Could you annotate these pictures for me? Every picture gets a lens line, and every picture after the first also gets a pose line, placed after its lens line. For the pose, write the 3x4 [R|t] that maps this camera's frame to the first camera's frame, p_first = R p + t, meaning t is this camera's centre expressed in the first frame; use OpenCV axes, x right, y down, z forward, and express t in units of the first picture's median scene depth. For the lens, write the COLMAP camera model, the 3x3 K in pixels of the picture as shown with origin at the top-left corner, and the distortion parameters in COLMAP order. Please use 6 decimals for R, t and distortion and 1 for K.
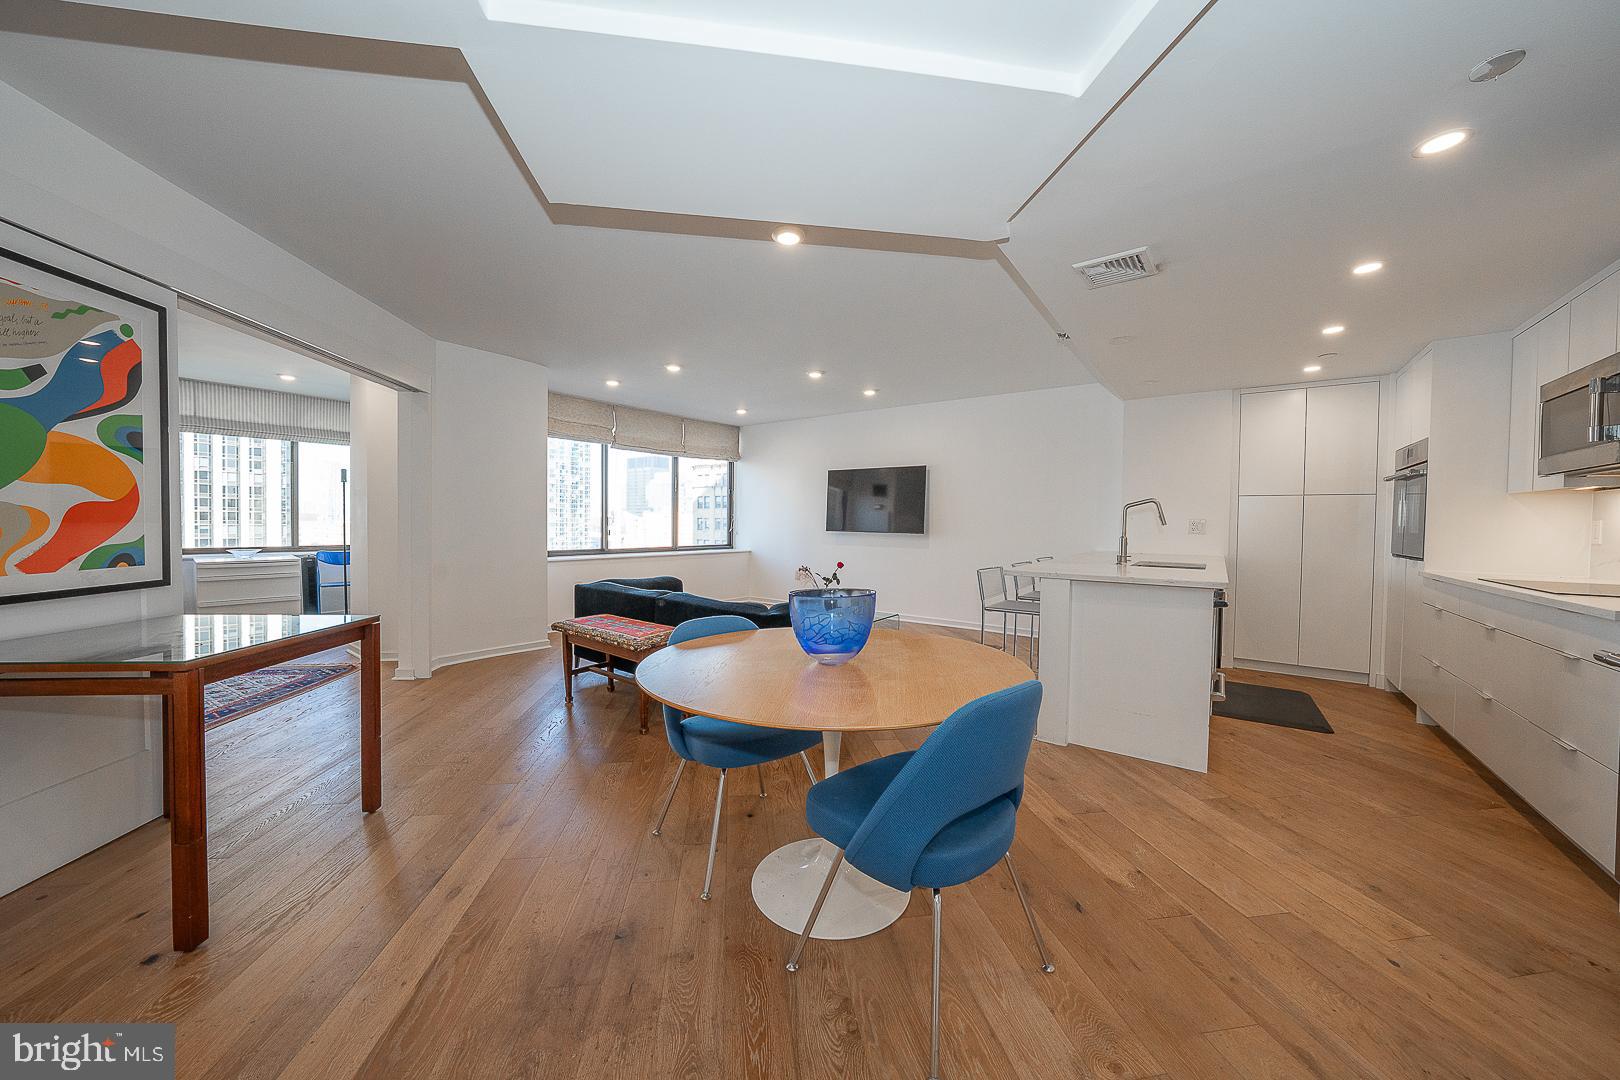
lens RADIAL K [[557.7, 0, 814.1], [0, 557.7, 534.8], [0, 0, 1]] dist [-0.031509, 0.005742]
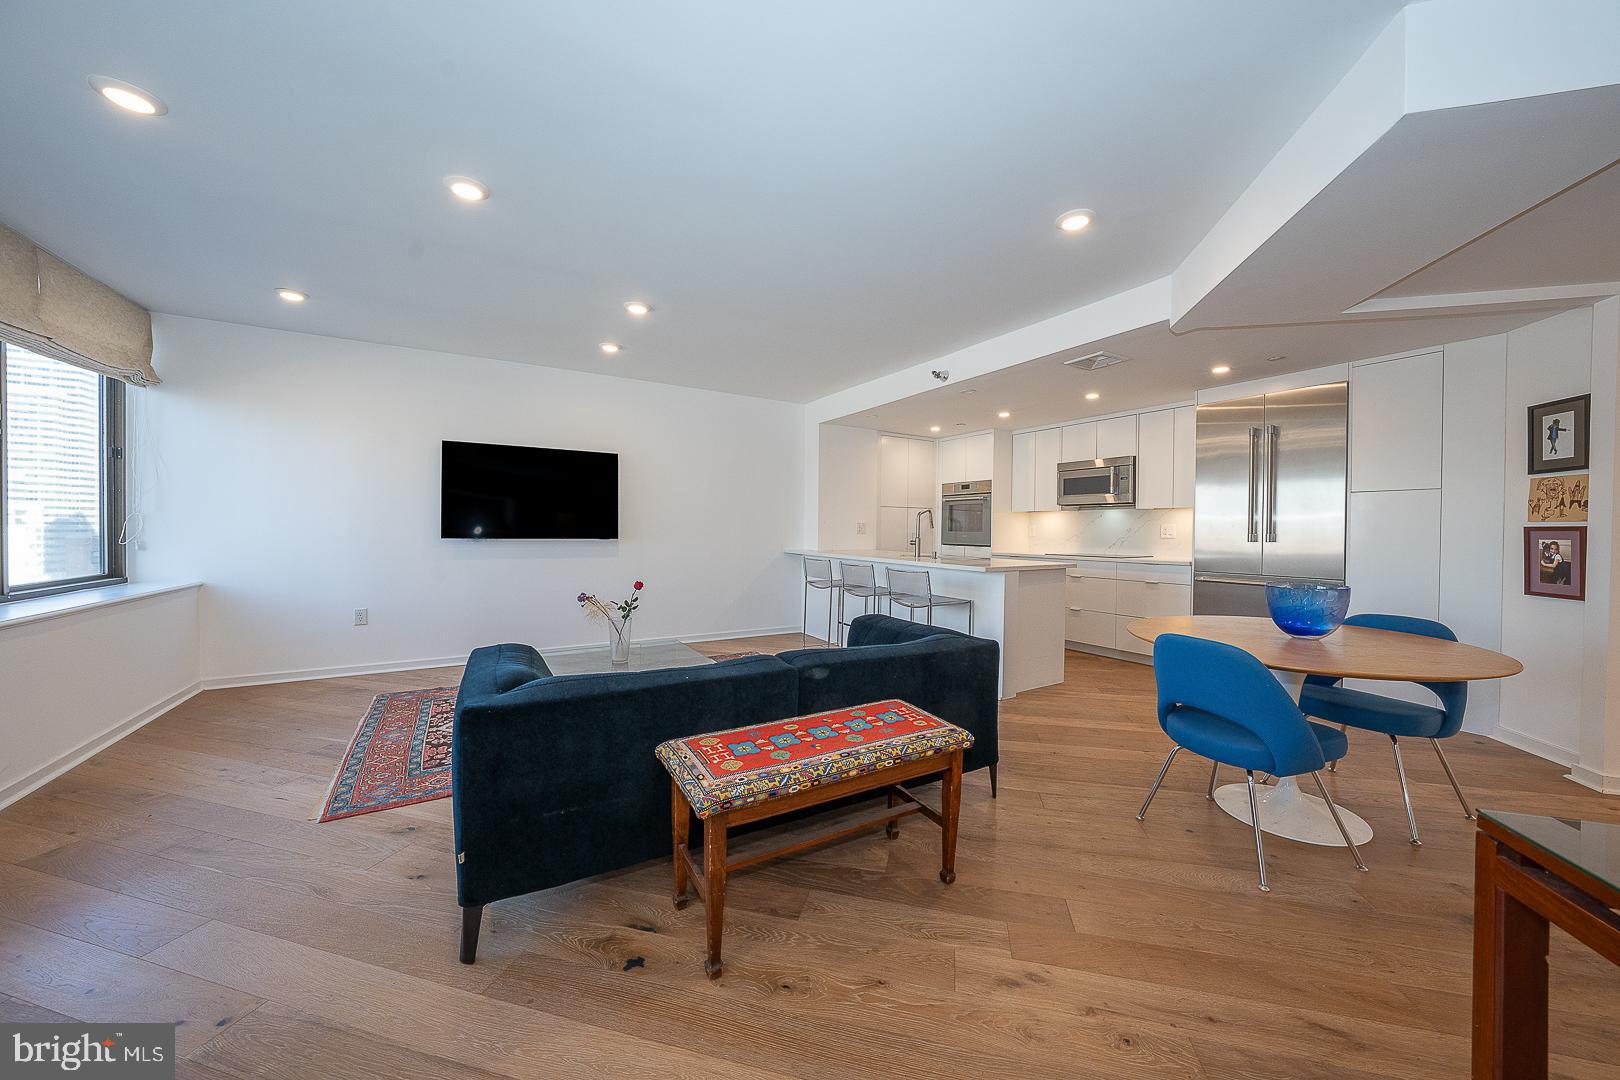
lens RADIAL K [[557.7, 0, 814.1], [0, 557.7, 534.8], [0, 0, 1]] dist [-0.031509, 0.005742]
pose [[0.374459, -0.019899, 0.927030, -0.415324], [0.013400, 0.999781, 0.016048, -0.015125], [-0.927146, 0.006413, 0.374644, 0.412038]]
